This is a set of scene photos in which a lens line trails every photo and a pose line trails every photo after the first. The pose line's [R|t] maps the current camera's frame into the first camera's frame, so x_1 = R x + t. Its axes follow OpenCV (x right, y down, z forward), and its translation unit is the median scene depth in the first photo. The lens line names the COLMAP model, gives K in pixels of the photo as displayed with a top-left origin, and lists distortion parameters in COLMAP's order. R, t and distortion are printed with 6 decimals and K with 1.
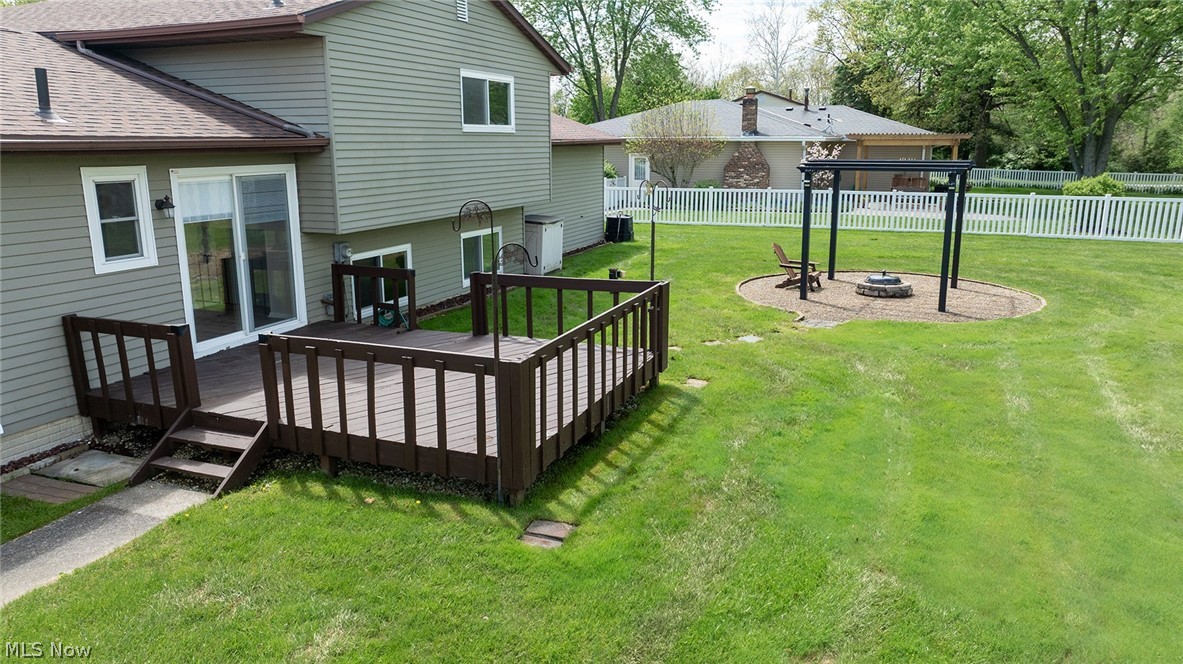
lens RADIAL K [[844.2, 0, 591.5], [0, 844.2, 332.0], [0, 0, 1]] dist [-0.003746, -0.000424]
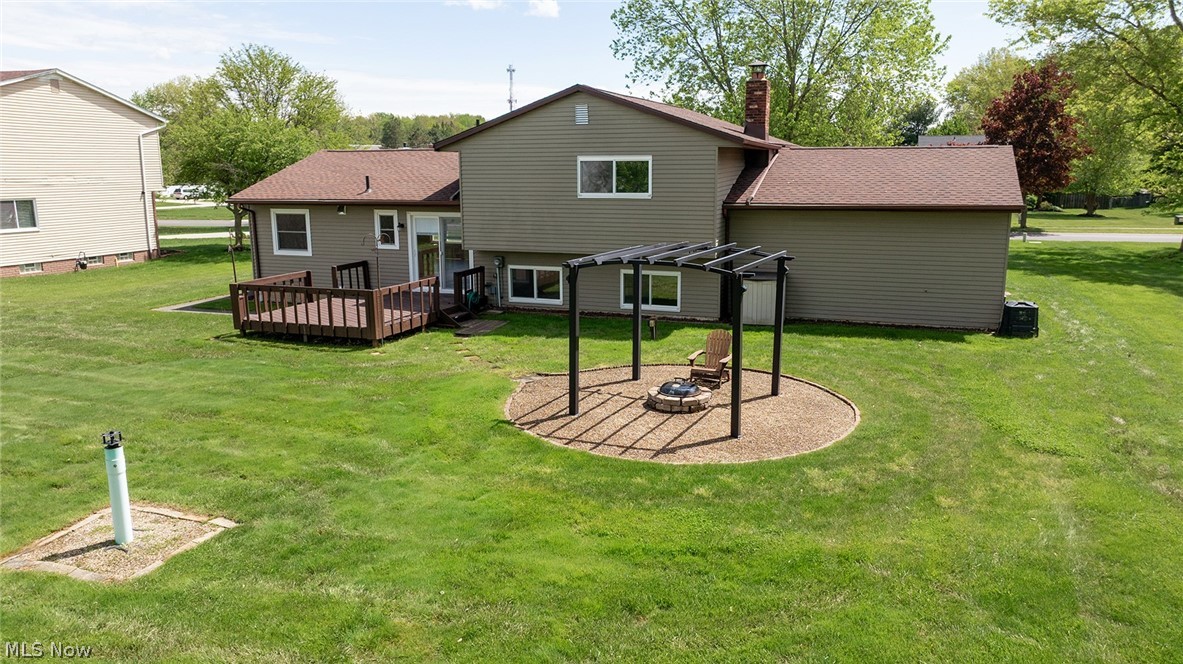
lens RADIAL K [[825.0, 0, 591.5], [0, 825.0, 332.0], [0, 0, 1]] dist [0.008115, 0.001787]
pose [[0.027412, 0.196326, -0.980155, 1.948763], [-0.217854, 0.958128, 0.185821, -0.424622], [0.975596, 0.208437, 0.069035, 1.442729]]
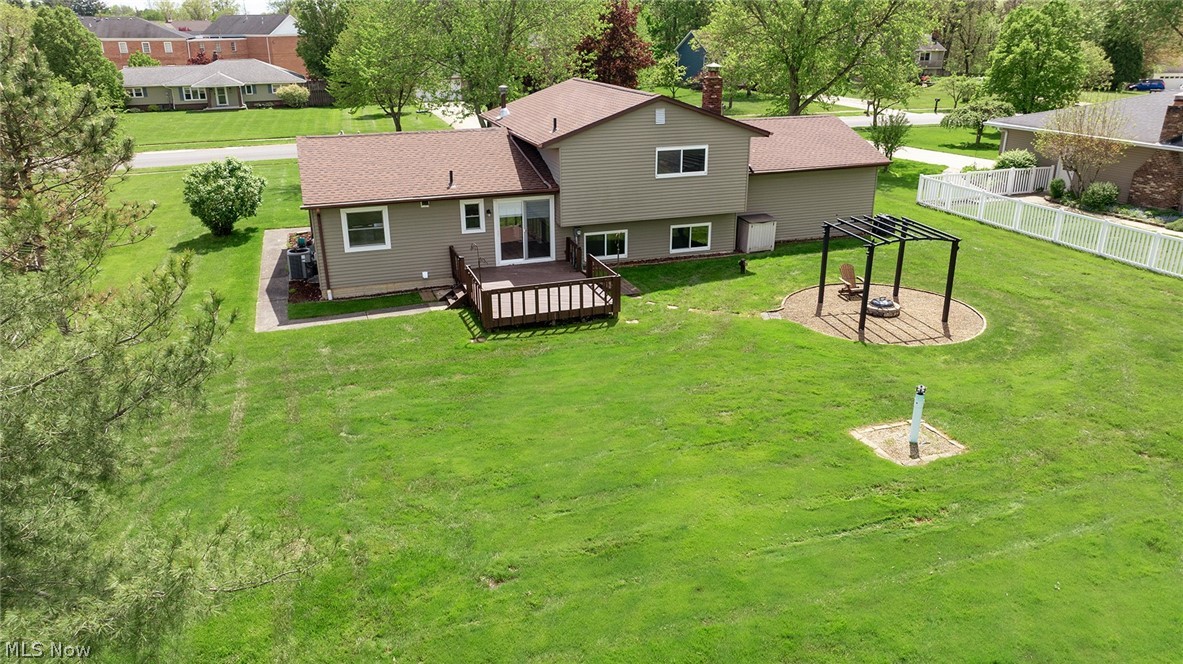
lens RADIAL K [[825.0, 0, 591.5], [0, 825.0, 332.0], [0, 0, 1]] dist [0.008115, 0.001787]
pose [[0.650349, 0.261099, -0.713354, 1.833212], [-0.163106, 0.965168, 0.204567, -0.387850], [0.741918, -0.016687, 0.670283, -0.632303]]
